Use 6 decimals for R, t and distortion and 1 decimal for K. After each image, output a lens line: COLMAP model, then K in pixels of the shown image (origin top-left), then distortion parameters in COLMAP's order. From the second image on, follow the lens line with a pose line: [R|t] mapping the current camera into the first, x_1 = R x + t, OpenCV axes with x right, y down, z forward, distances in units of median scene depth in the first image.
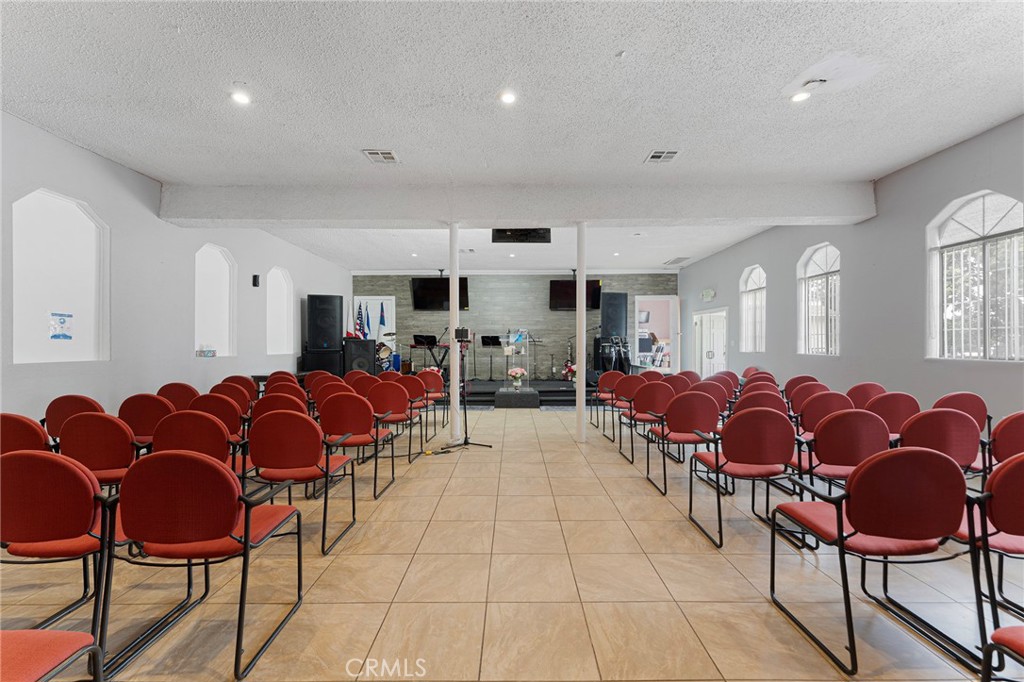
lens RADIAL K [[412.0, 0, 514.9], [0, 412.0, 345.2], [0, 0, 1]] dist [0.008694, 0.000233]
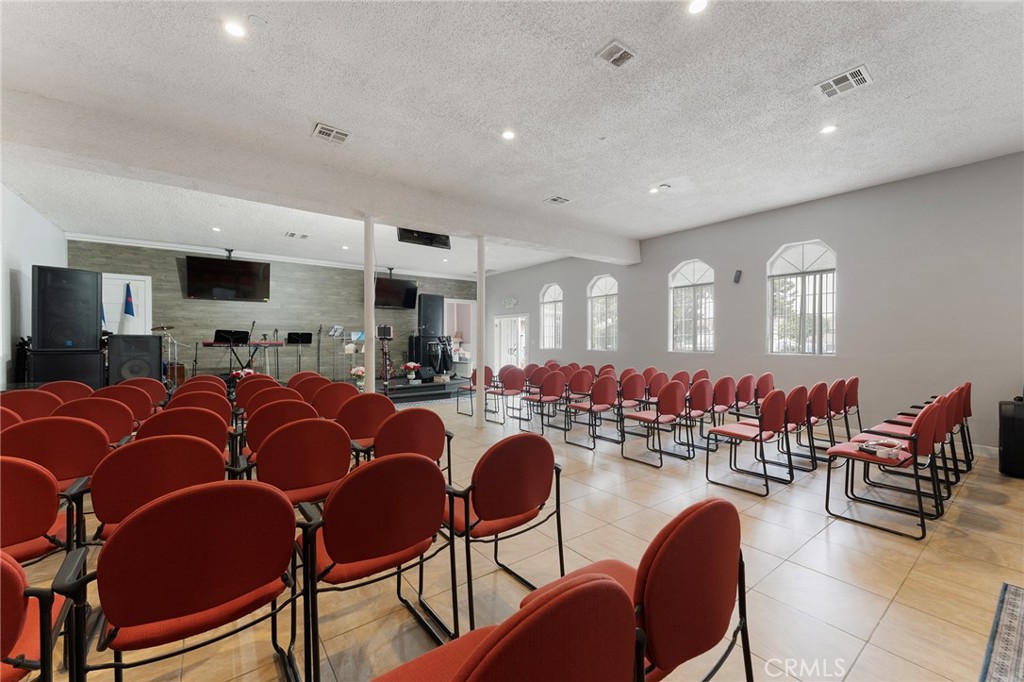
lens RADIAL K [[412.0, 0, 517.5], [0, 412.0, 339.8], [0, 0, 1]] dist [0.008694, 0.000233]
pose [[0.794514, 0.007369, 0.607201, -0.310940], [-0.001673, 0.999949, -0.009946, 0.000746], [-0.607244, 0.006887, 0.794486, 0.019529]]
